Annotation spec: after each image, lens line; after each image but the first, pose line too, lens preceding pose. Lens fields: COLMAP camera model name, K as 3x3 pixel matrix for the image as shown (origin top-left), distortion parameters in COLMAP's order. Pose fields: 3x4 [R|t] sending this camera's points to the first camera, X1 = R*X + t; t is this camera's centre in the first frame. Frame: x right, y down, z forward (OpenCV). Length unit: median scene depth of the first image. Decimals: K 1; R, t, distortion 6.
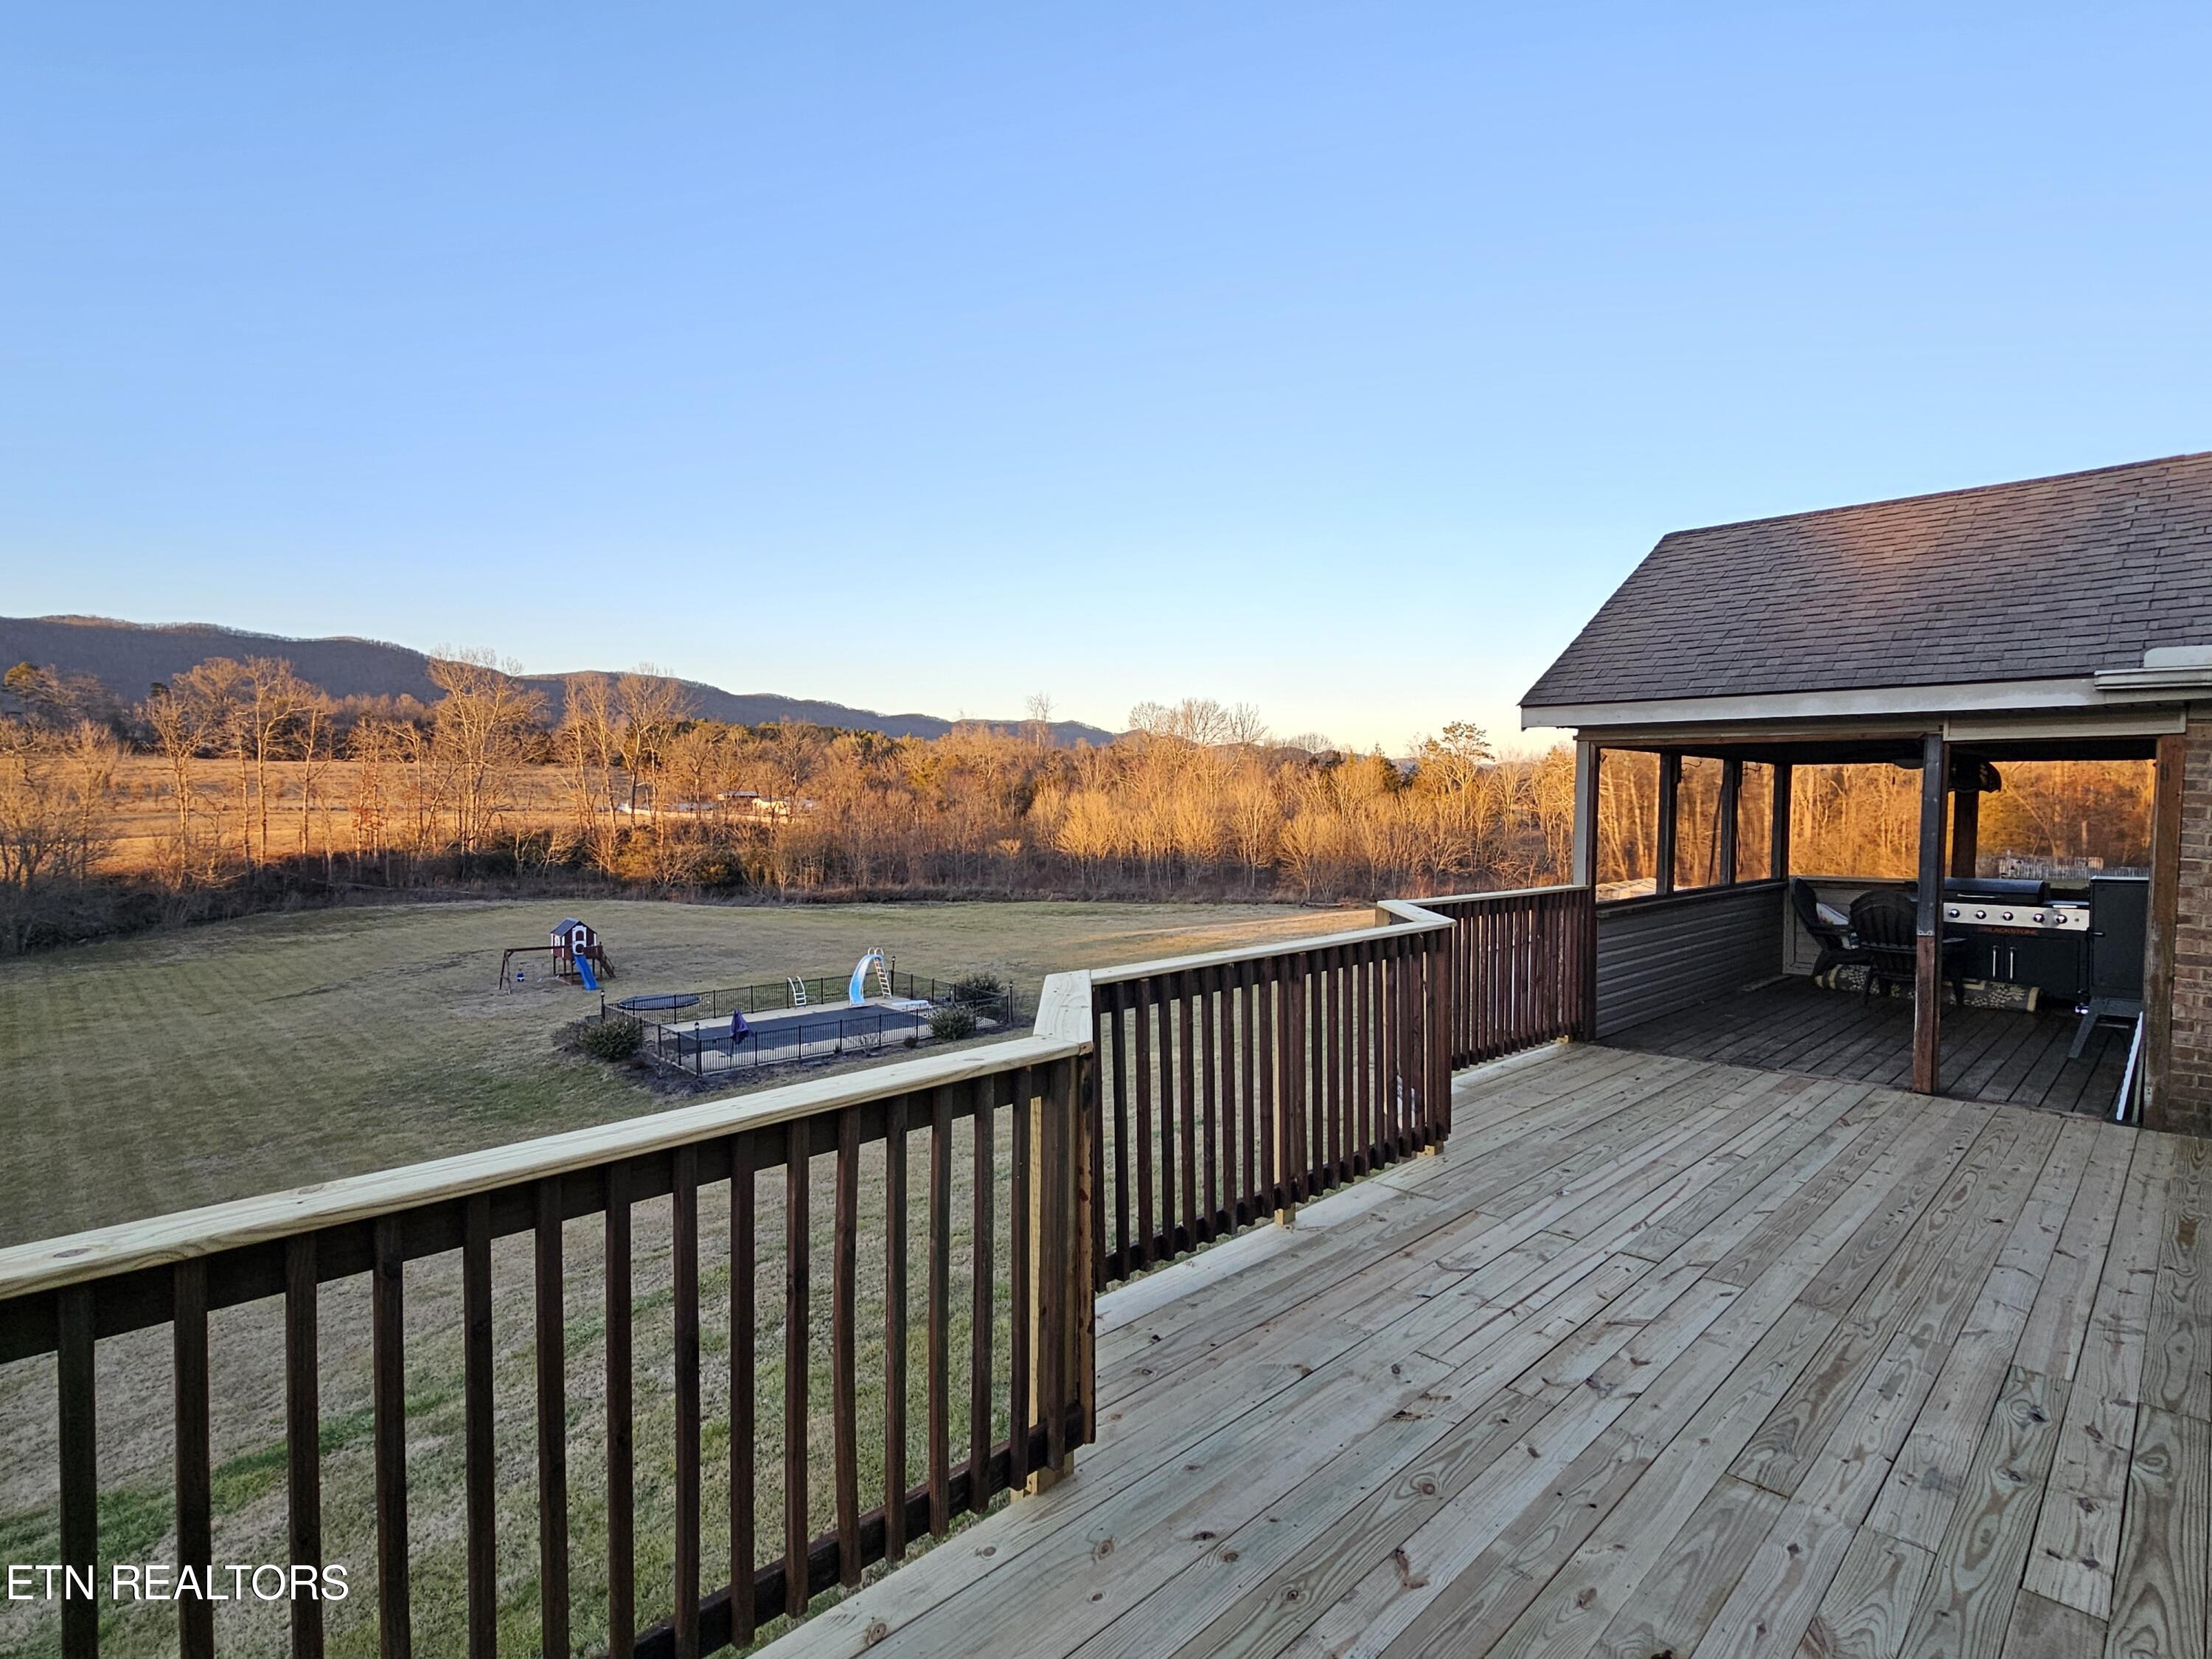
lens RADIAL K [[1160.4, 0, 1106.0], [0, 1160.4, 829.5], [0, 0, 1]] dist [-0.002686, 0.000287]
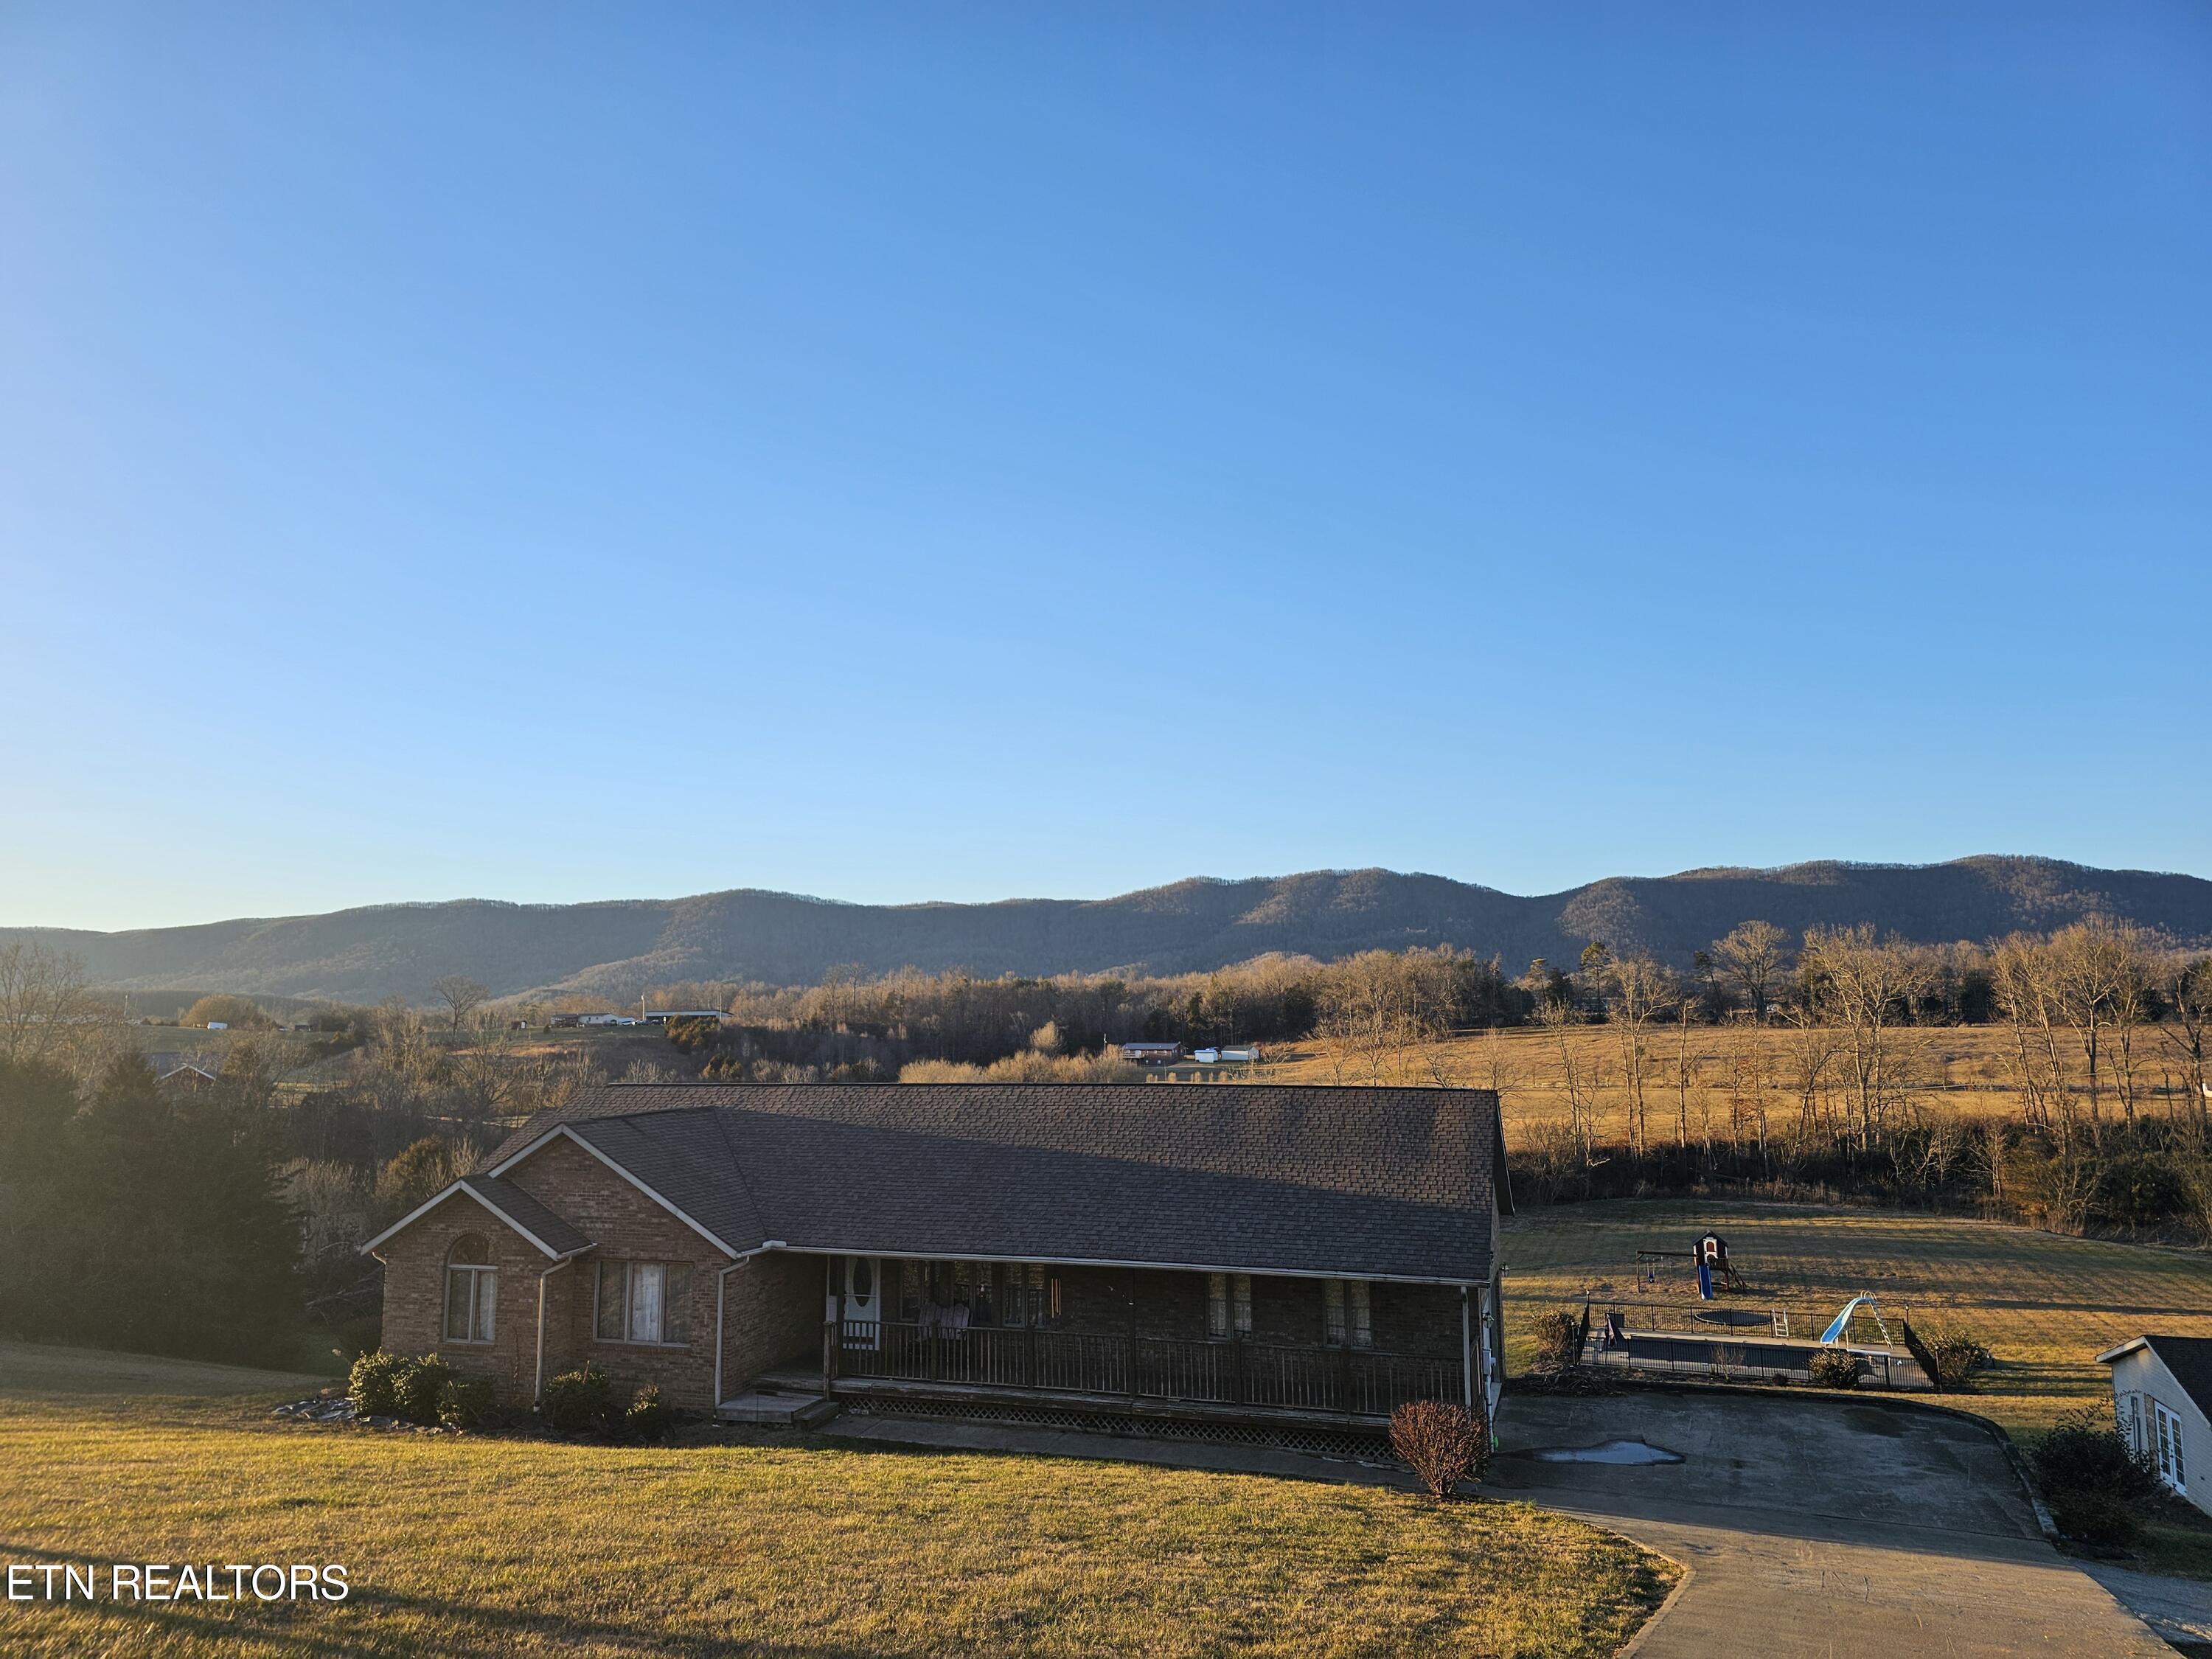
lens RADIAL K [[1476.7, 0, 1103.6], [0, 1476.7, 860.1], [0, 0, 1]] dist [0.088480, -0.092290]
pose [[0.437290, -0.119141, -0.891394, 0.267834], [-0.020396, 0.989617, -0.142275, -0.024788], [0.899089, 0.080396, 0.430320, -0.056080]]
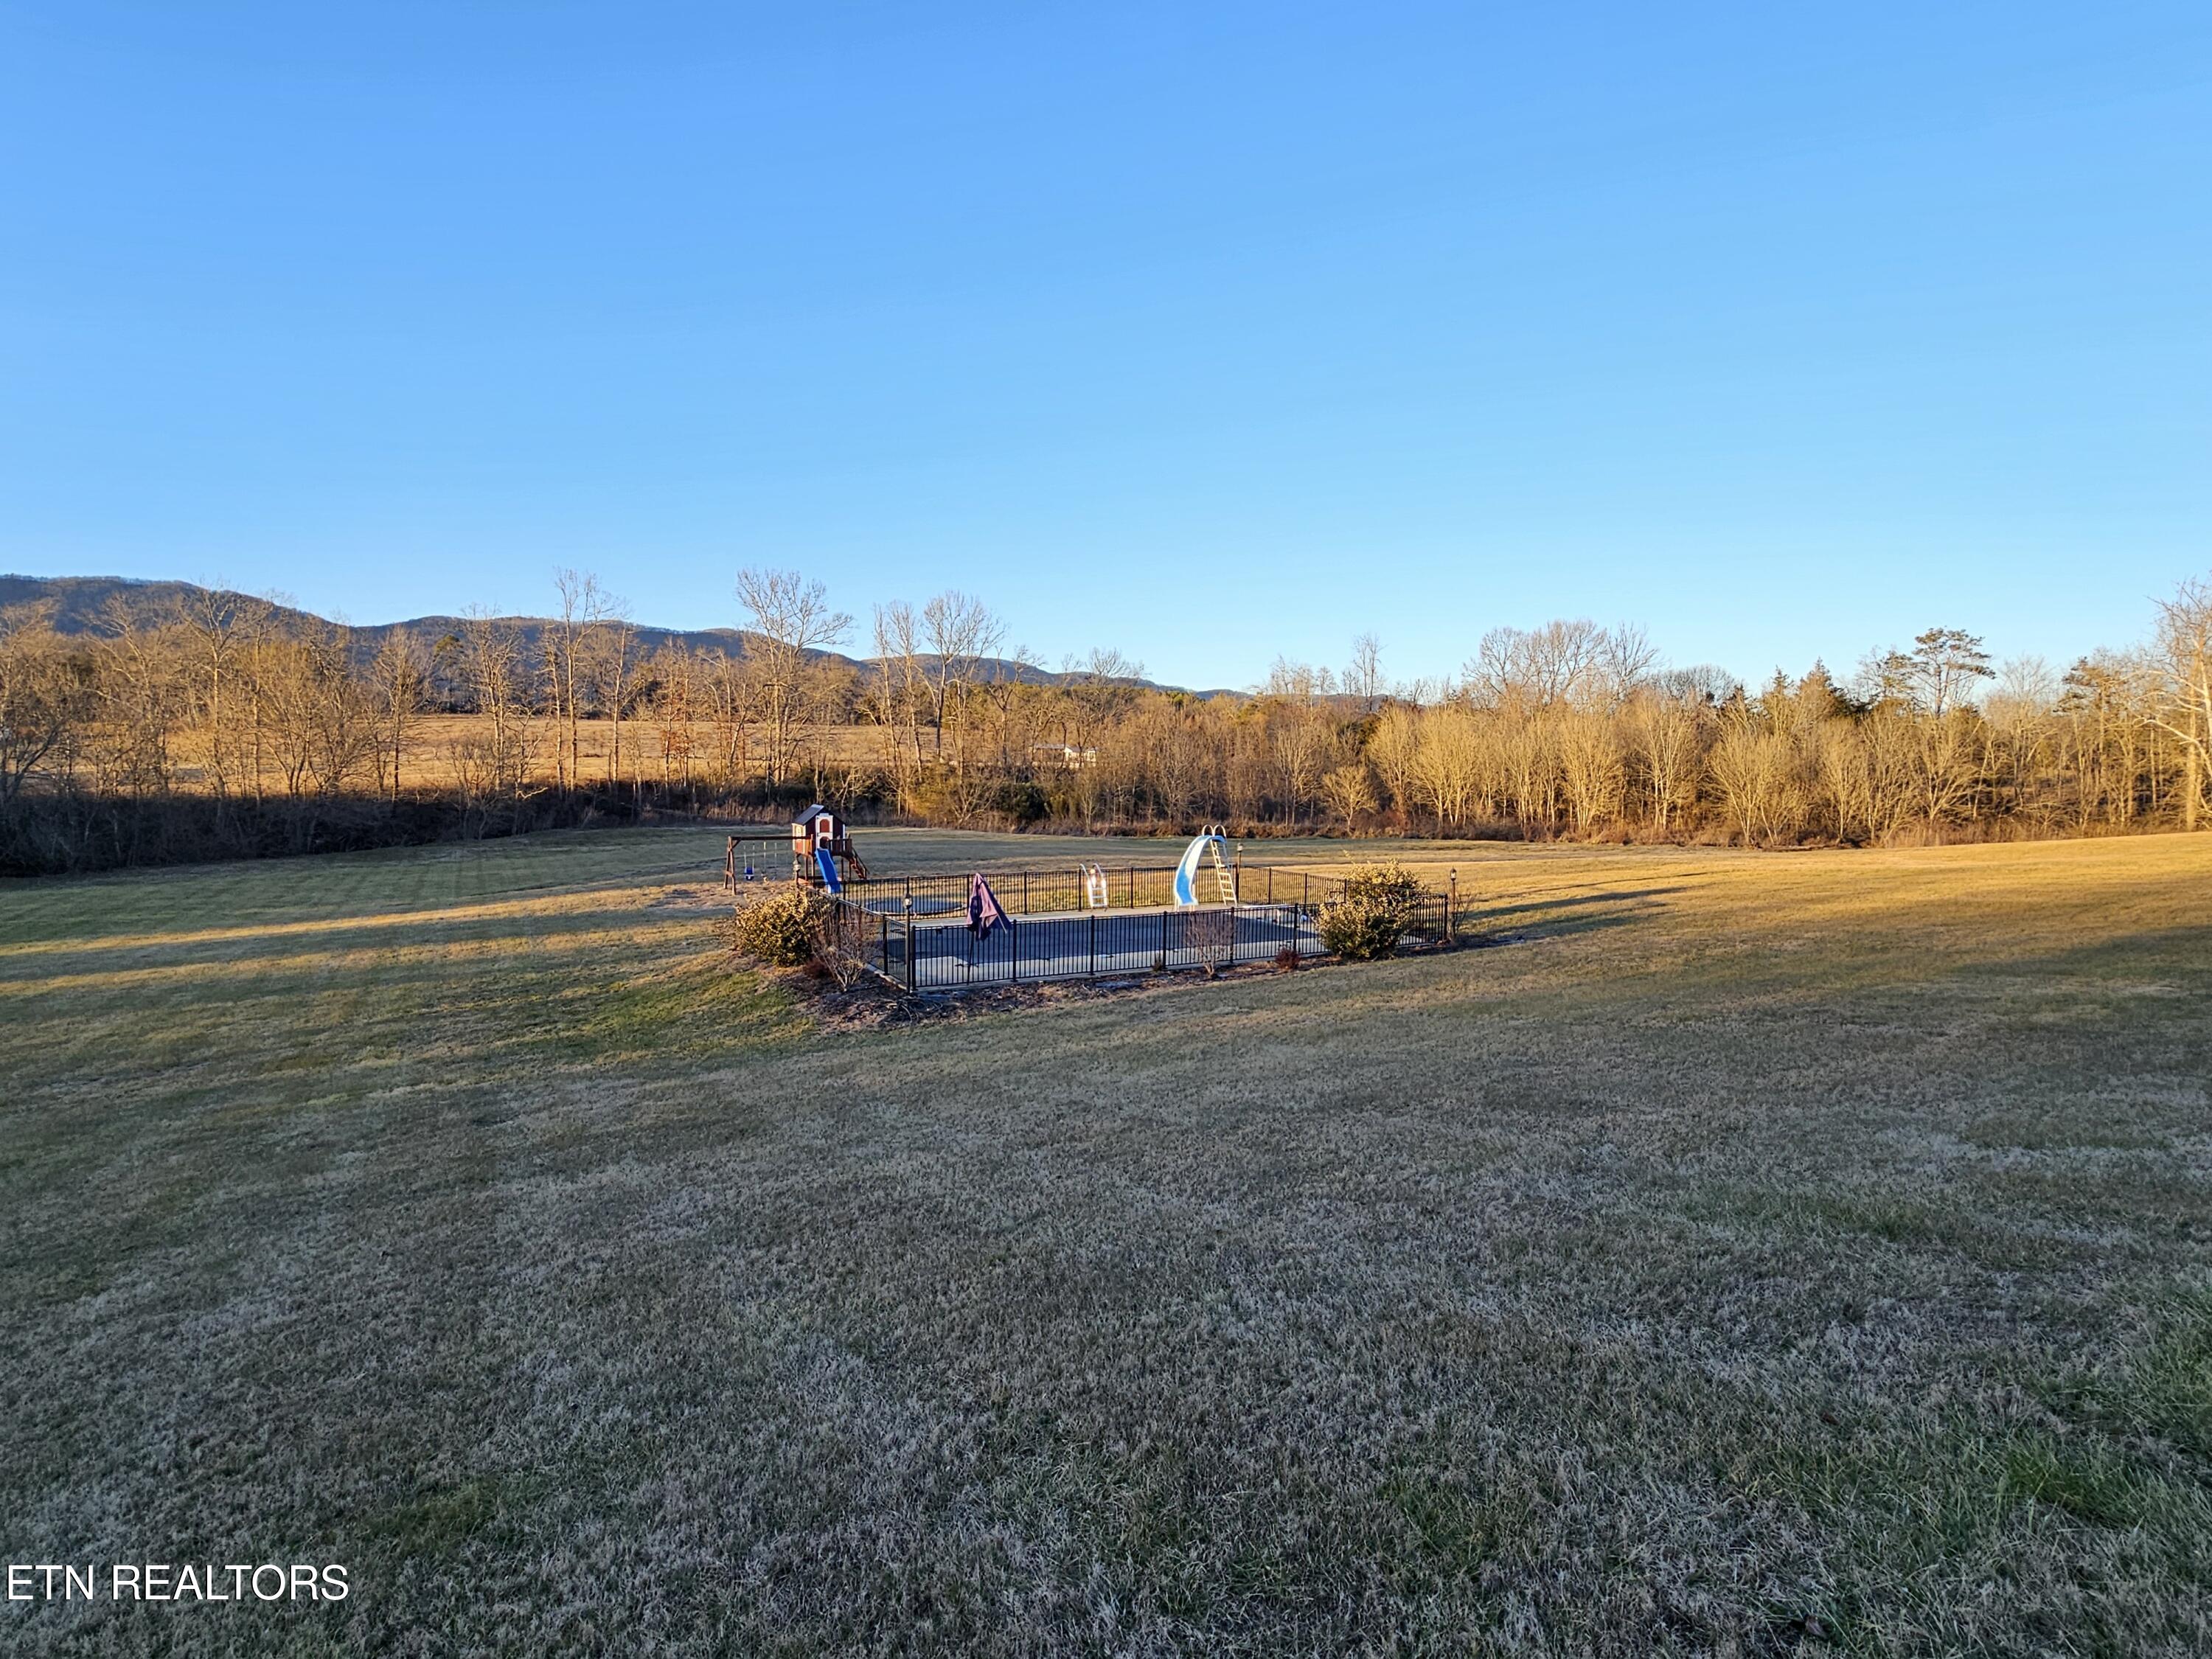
lens RADIAL K [[1160.4, 0, 1106.0], [0, 1160.4, 829.5], [0, 0, 1]] dist [-0.002686, 0.000287]
pose [[0.965768, 0.012808, -0.259090, -0.035640], [-0.007512, 0.999742, 0.021421, 0.035401], [0.259297, -0.018741, 0.965616, 0.145230]]
